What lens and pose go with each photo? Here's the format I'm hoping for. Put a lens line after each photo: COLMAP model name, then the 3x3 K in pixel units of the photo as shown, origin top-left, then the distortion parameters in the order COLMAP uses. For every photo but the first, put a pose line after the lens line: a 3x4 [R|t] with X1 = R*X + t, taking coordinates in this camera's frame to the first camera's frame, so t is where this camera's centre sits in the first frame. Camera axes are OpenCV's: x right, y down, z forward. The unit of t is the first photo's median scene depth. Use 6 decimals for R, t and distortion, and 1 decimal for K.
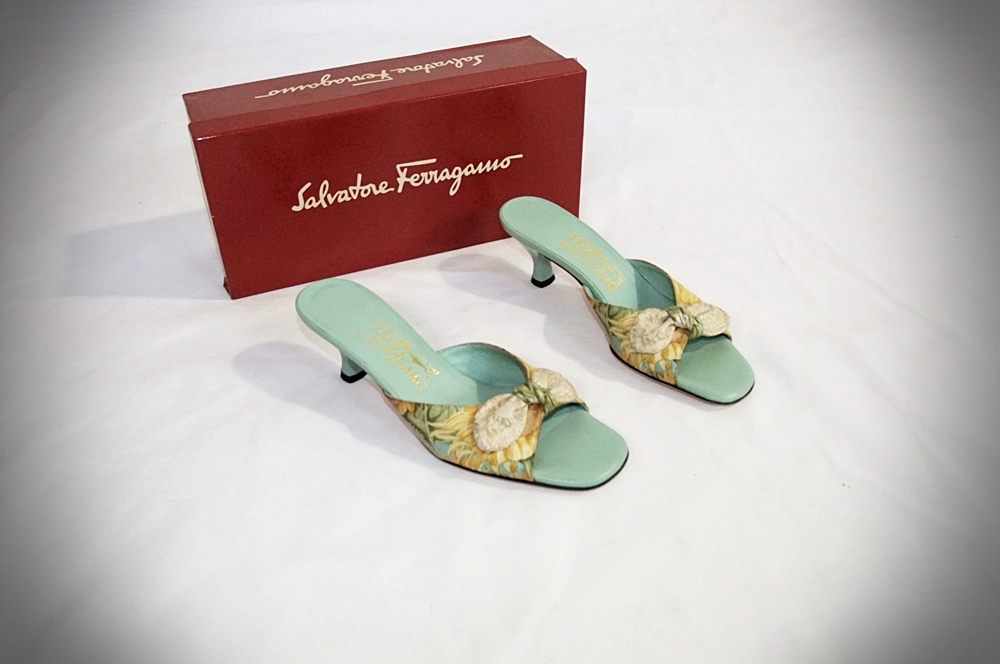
lens RADIAL K [[754.3, 0, 497.2], [0, 754.3, 334.2], [0, 0, 1]] dist [-0.007931, 0.003368]
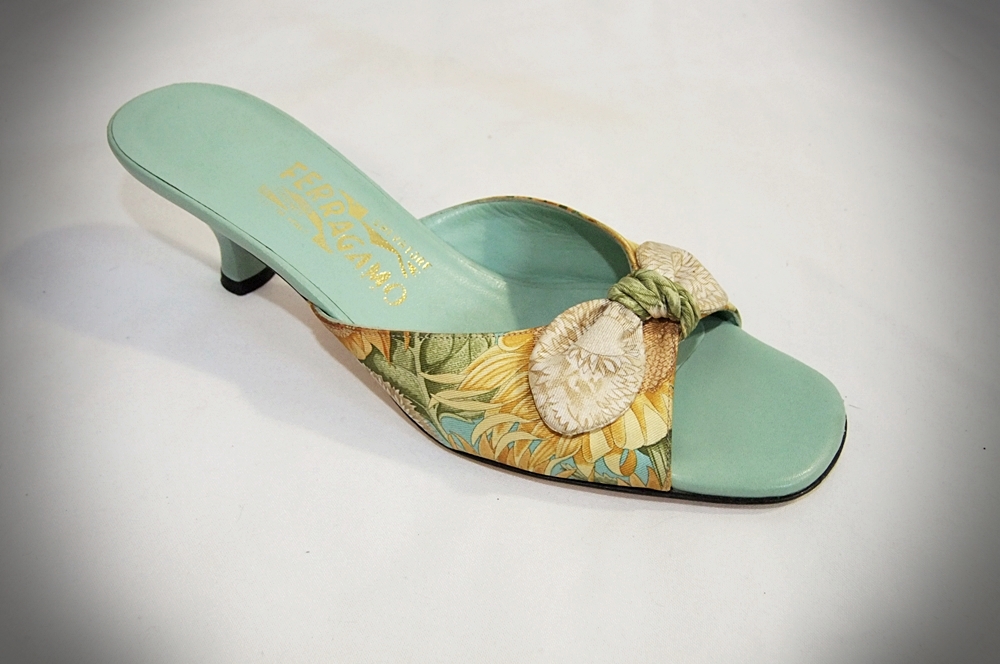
lens RADIAL K [[754.3, 0, 495.0], [0, 754.3, 329.9], [0, 0, 1]] dist [-0.007931, 0.003368]
pose [[0.992922, -0.058533, 0.103344, -0.094244], [0.045133, 0.990805, 0.127548, 0.037004], [-0.109859, -0.121981, 0.986434, 0.563620]]
